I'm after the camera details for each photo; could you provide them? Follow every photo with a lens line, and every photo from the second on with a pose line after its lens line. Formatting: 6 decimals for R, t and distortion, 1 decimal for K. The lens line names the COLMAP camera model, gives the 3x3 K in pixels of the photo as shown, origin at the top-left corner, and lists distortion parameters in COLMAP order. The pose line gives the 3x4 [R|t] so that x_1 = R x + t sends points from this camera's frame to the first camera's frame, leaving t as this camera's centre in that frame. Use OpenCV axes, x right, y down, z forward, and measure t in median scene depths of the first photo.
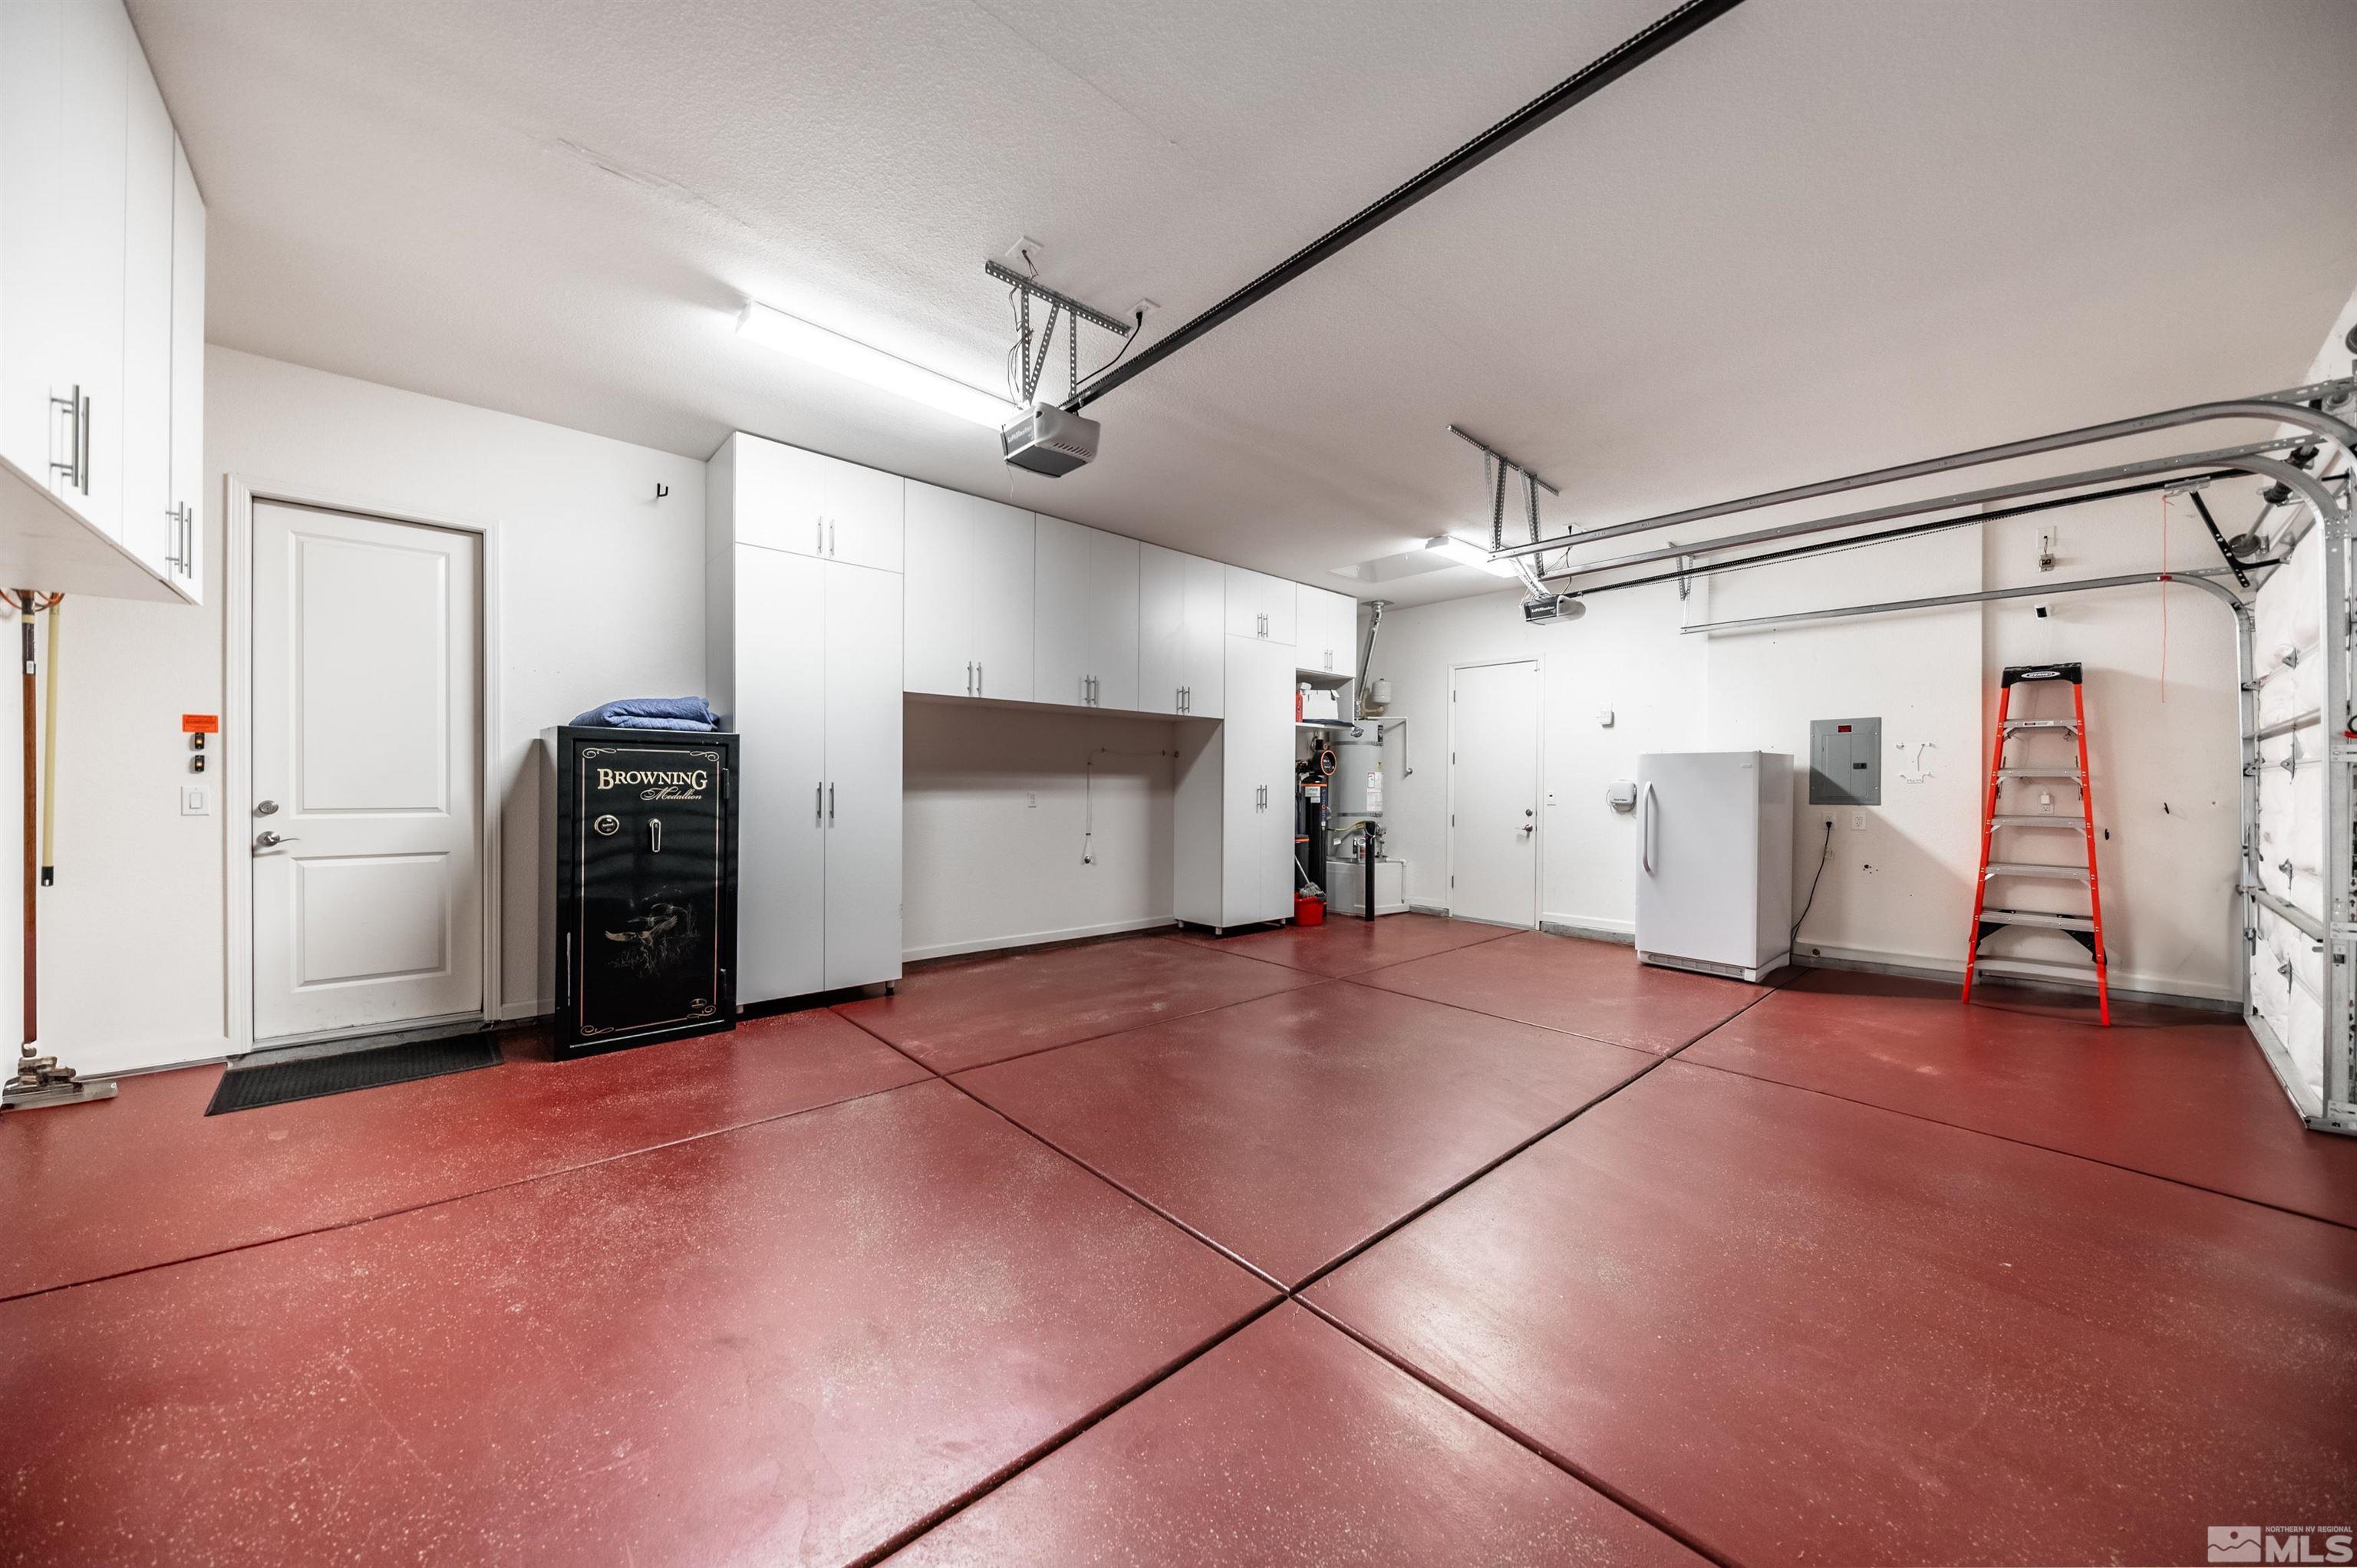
lens RADIAL K [[812.8, 0, 1171.6], [0, 812.8, 790.5], [0, 0, 1]] dist [0.007917, -0.004585]
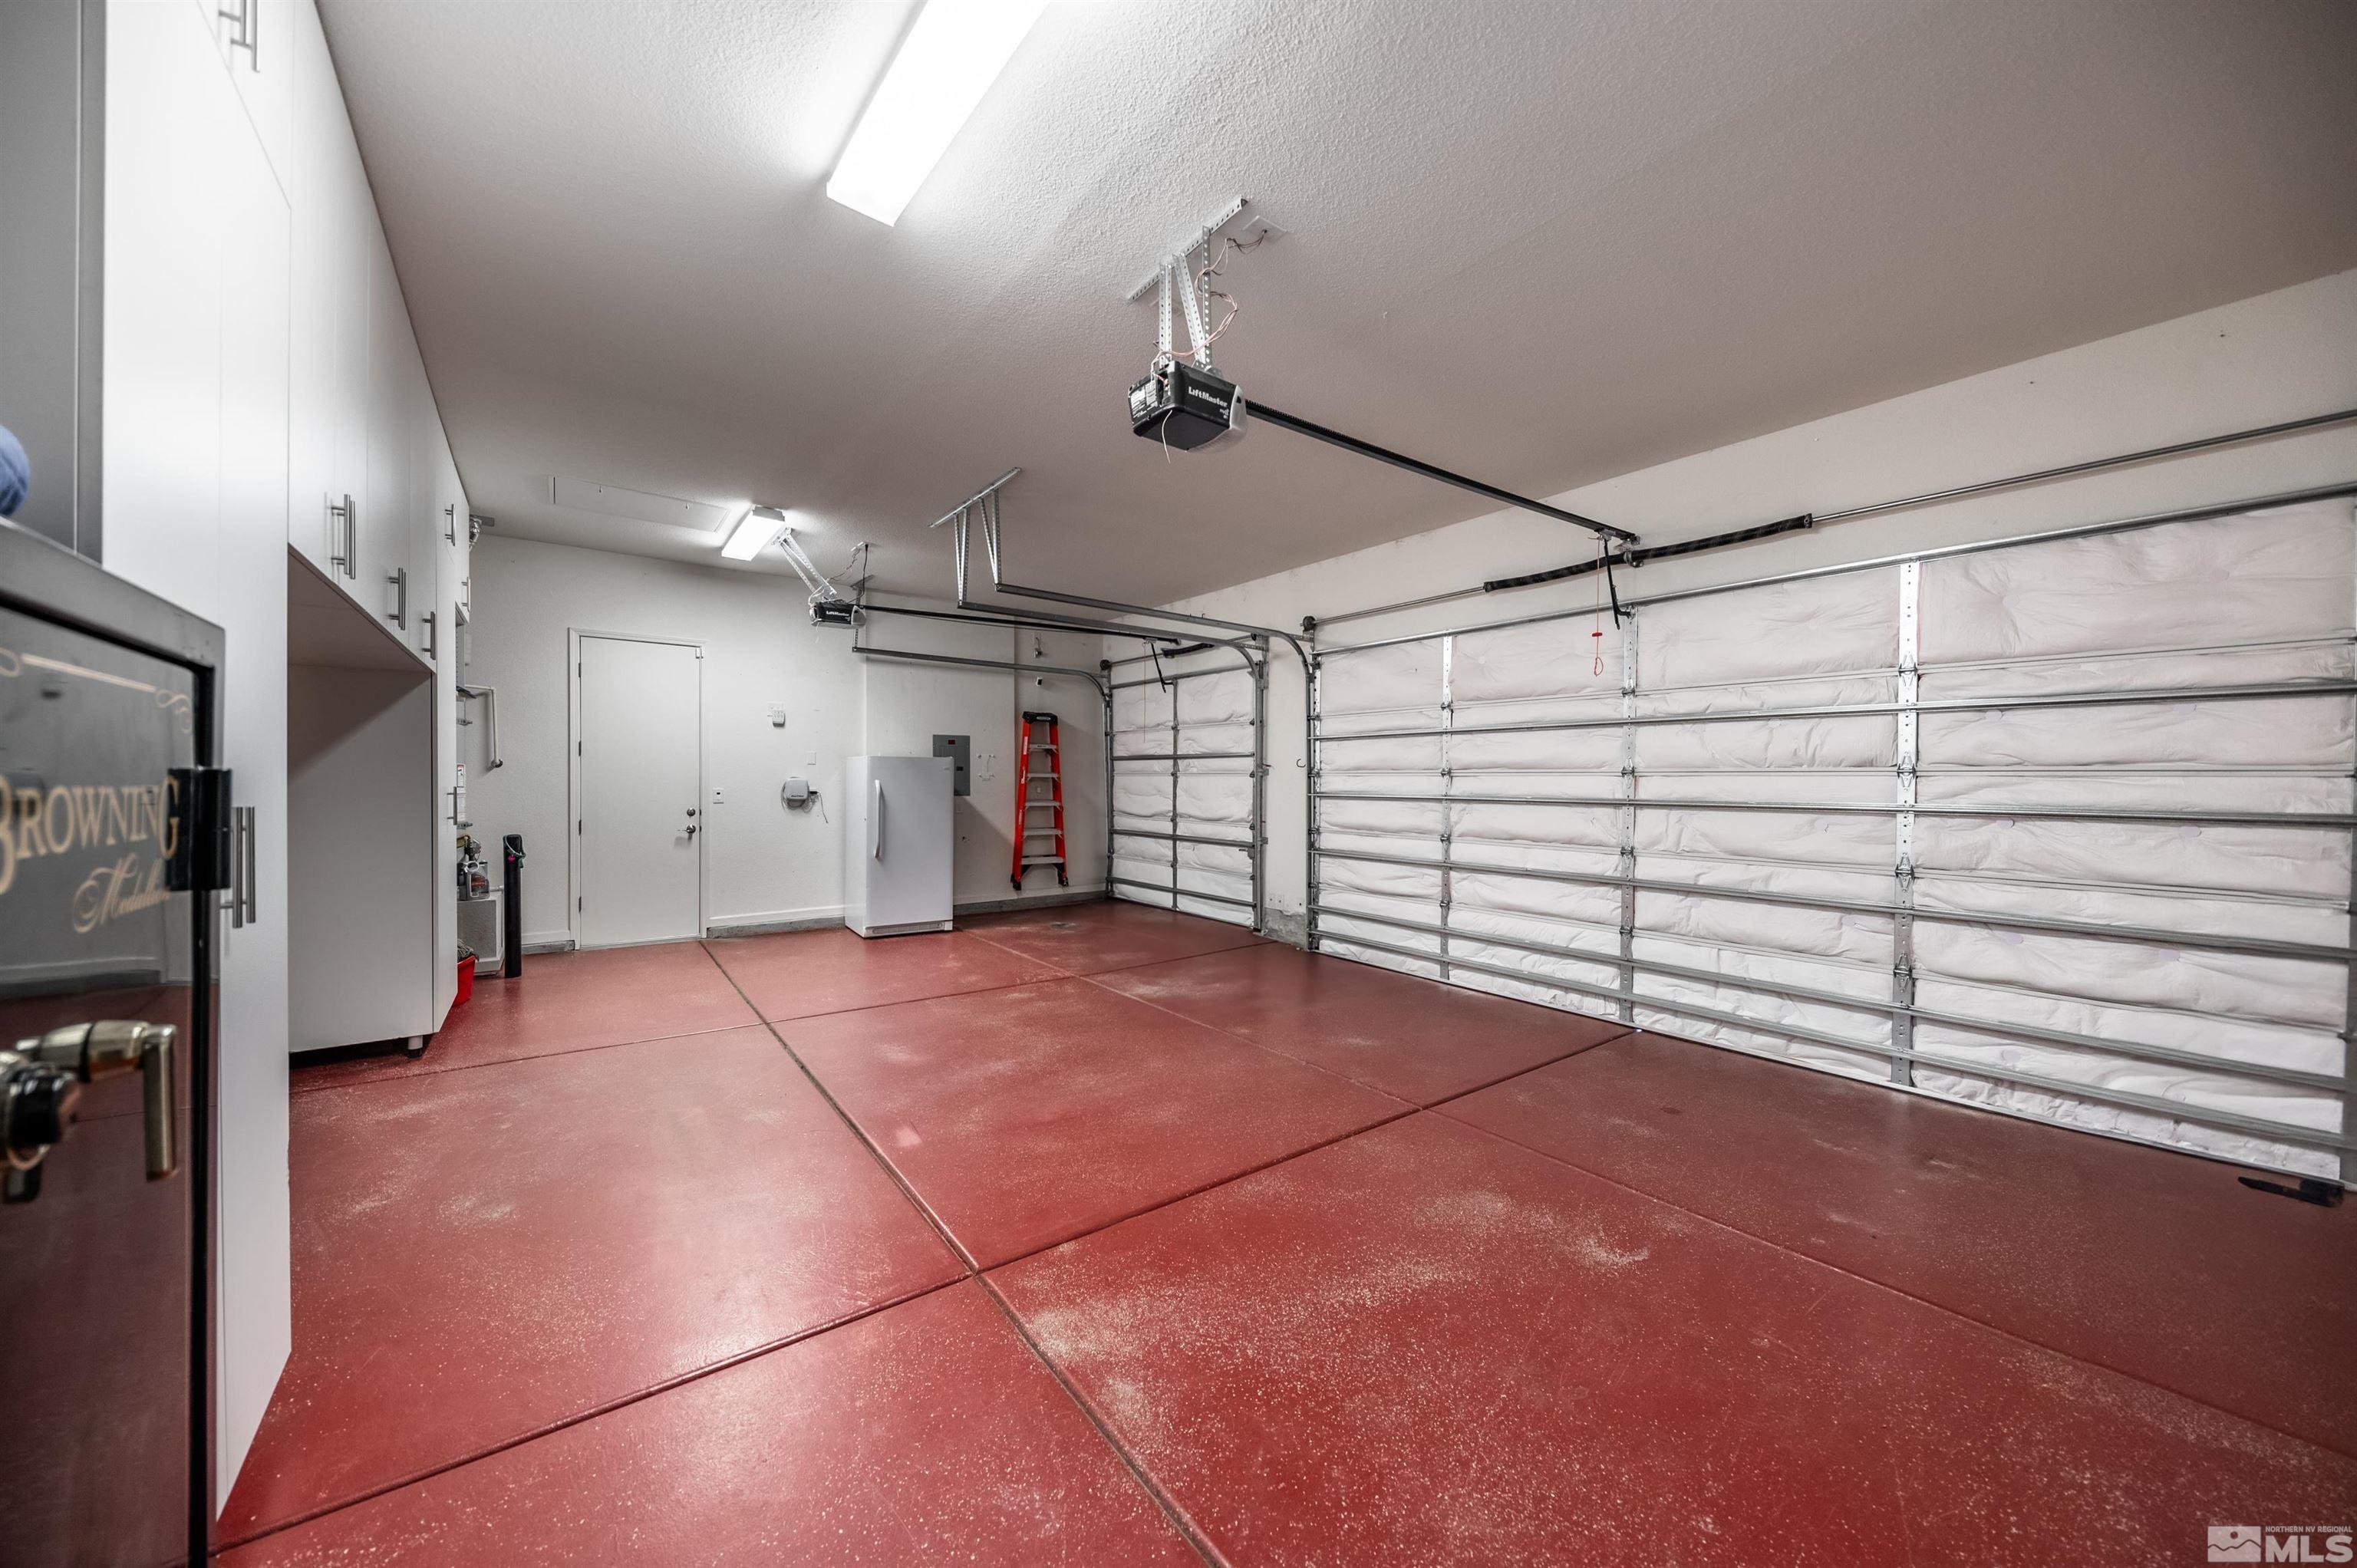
lens RADIAL K [[812.8, 0, 1171.6], [0, 812.8, 790.5], [0, 0, 1]] dist [0.007917, -0.004585]
pose [[0.082548, -0.017189, 0.996439, -0.580628], [0.000746, 0.999852, 0.017186, -0.016889], [-0.996587, -0.000676, 0.082549, 0.526466]]
